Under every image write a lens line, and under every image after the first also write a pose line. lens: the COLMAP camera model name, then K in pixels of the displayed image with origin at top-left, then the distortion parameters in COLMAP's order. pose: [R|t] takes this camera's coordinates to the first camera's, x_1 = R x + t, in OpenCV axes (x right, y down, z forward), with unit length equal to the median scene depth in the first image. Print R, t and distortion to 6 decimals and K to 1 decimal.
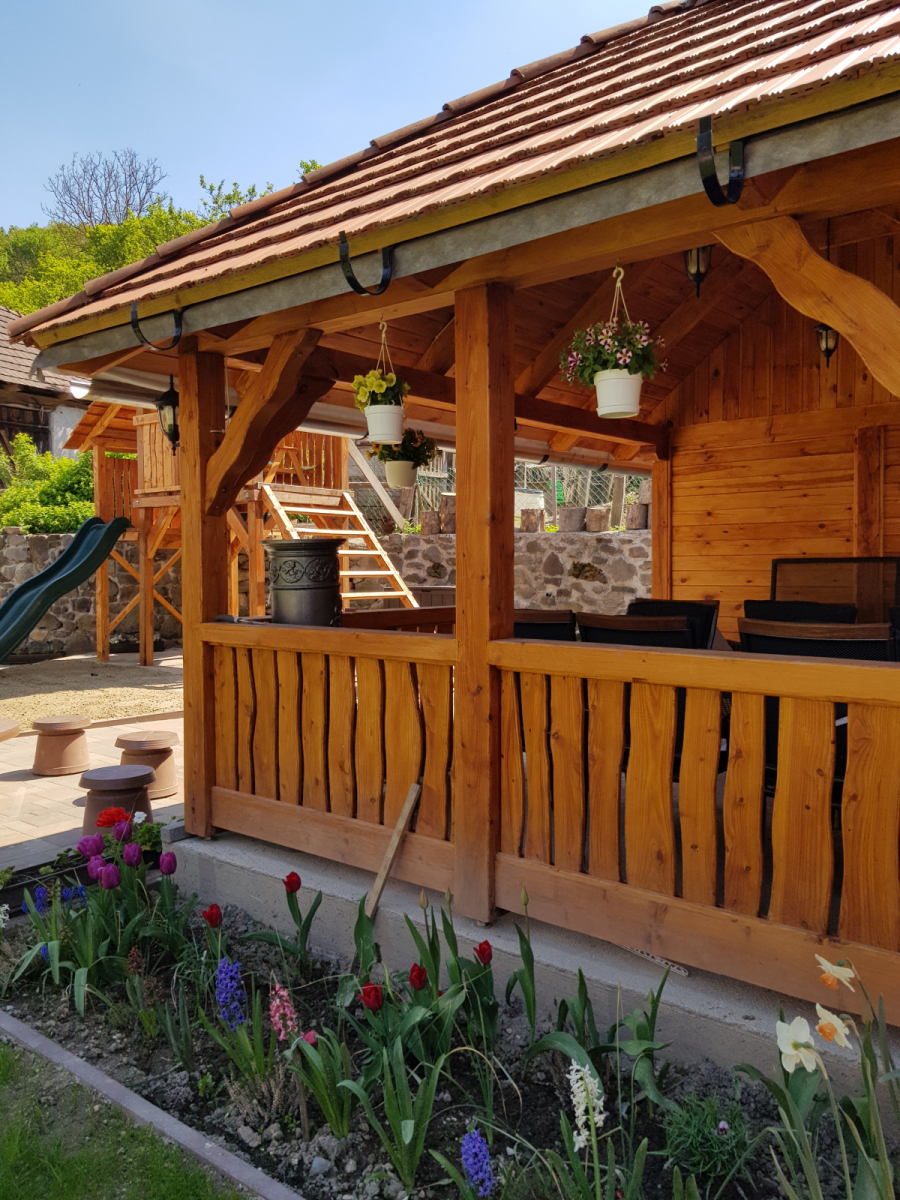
lens RADIAL K [[933.0, 0, 456.5], [0, 933.0, 592.4], [0, 0, 1]] dist [0.056770, -0.082241]
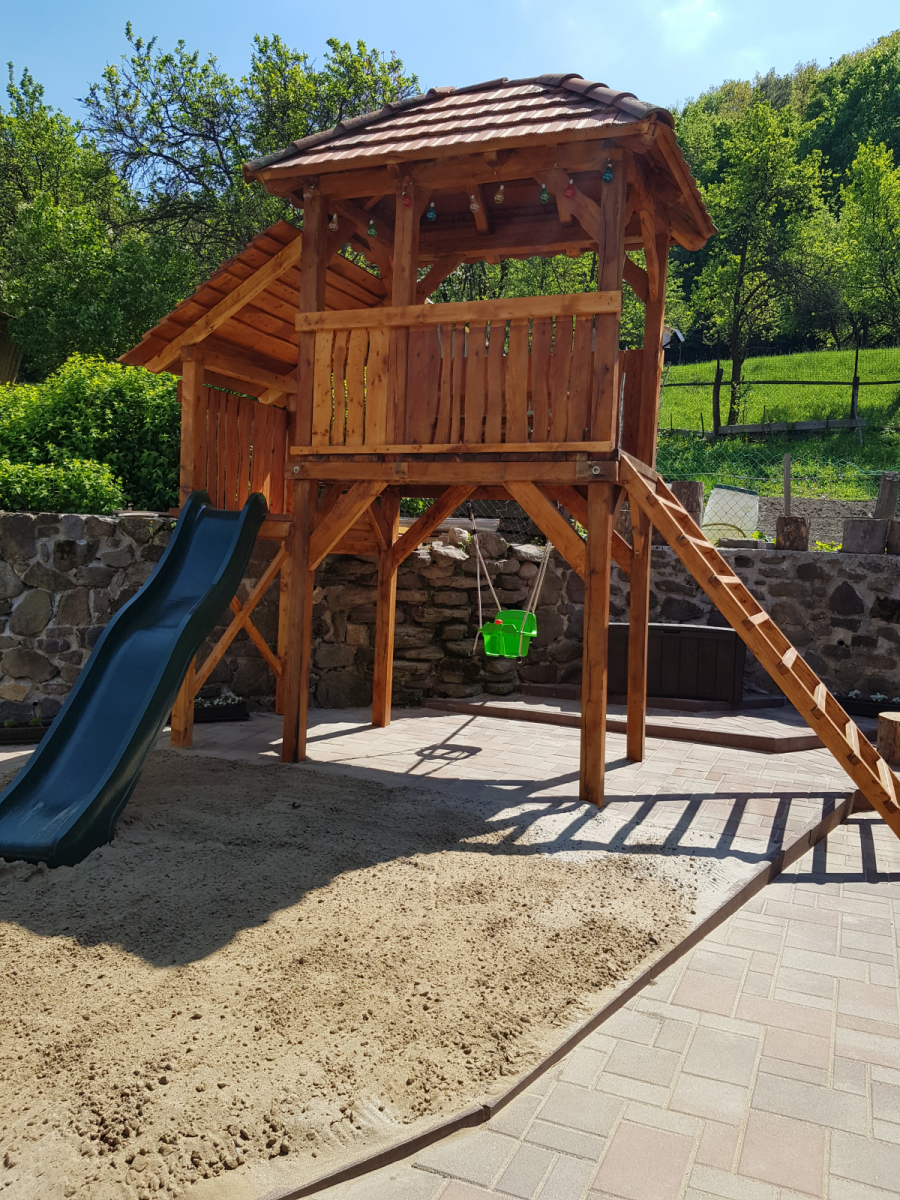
lens RADIAL K [[933.0, 0, 464.3], [0, 933.0, 581.9], [0, 0, 1]] dist [0.056770, -0.082241]
pose [[0.960616, 0.038218, 0.275239, -0.363457], [-0.037177, 0.999268, -0.009000, -0.026078], [-0.275381, -0.001587, 0.961334, 0.406649]]
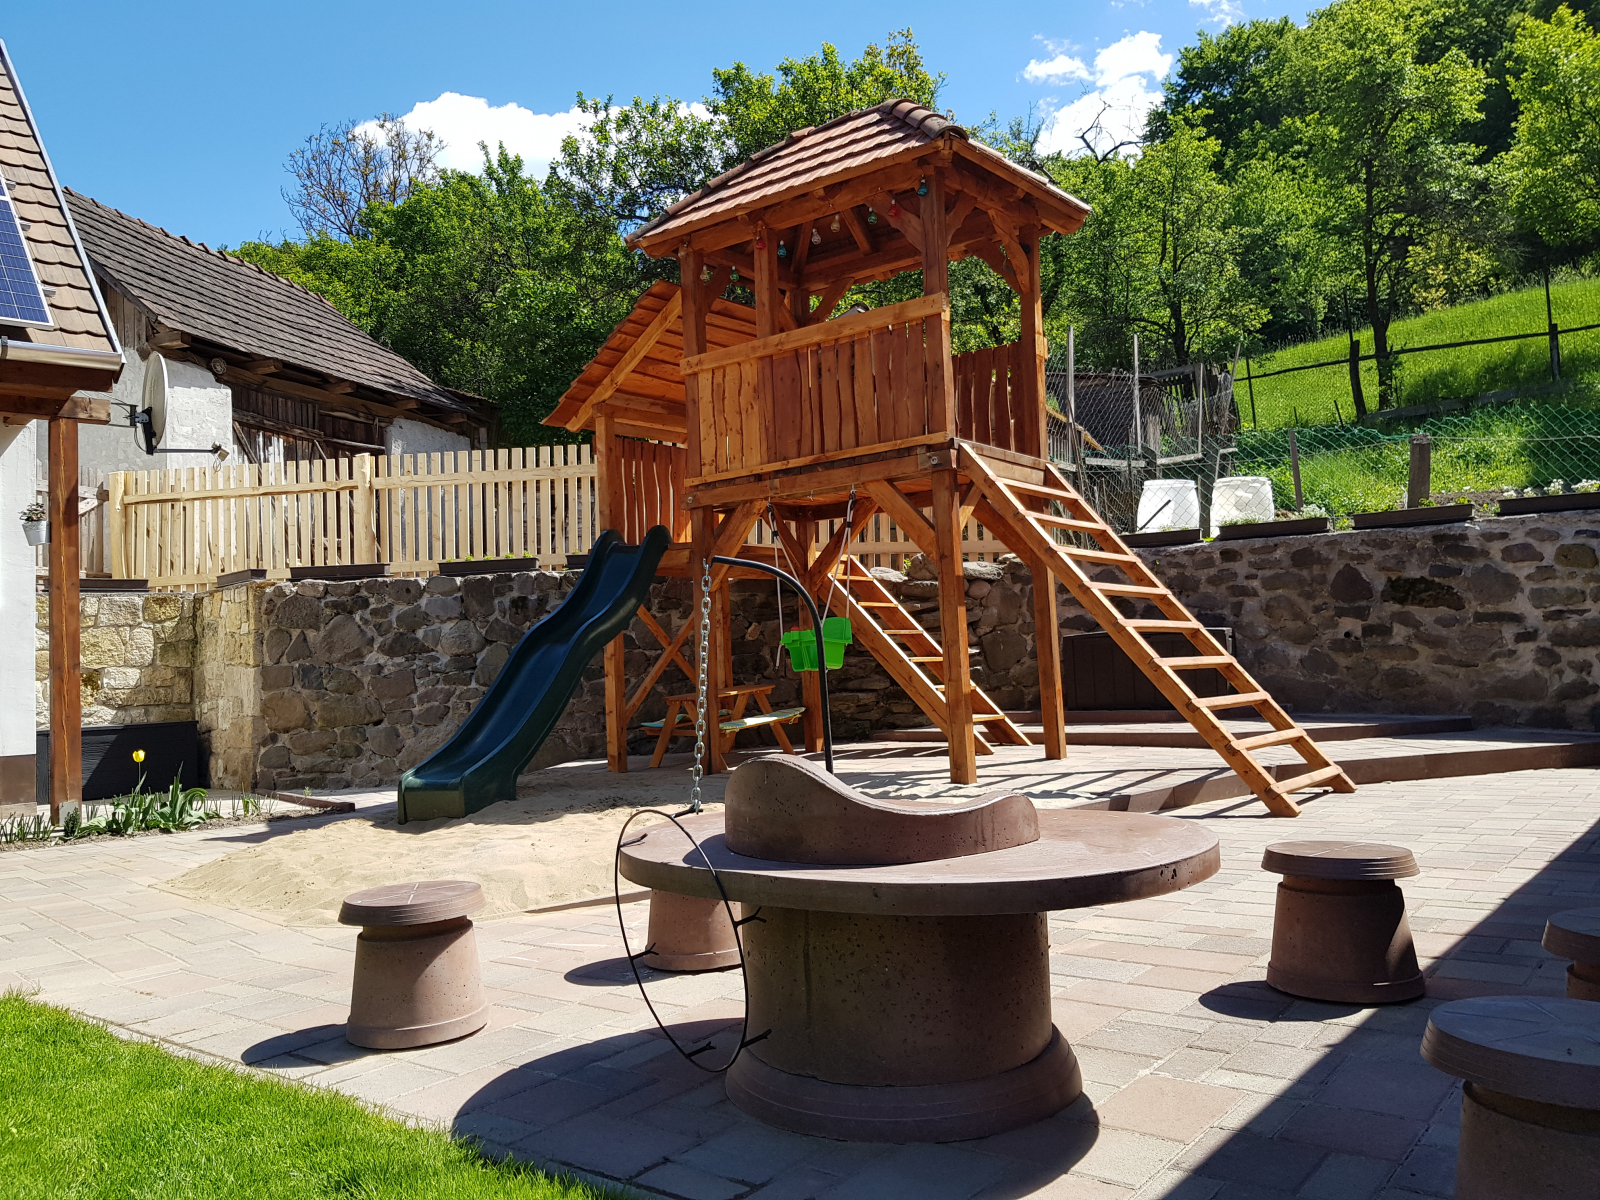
lens RADIAL K [[1244.0, 0, 755.9], [0, 1244.0, 601.9], [0, 0, 1]] dist [0.056770, -0.082241]
pose [[0.999193, -0.038626, -0.010990, -0.269042], [0.037552, 0.995653, -0.085240, 0.035776], [0.014235, 0.084758, 0.996300, 0.195573]]
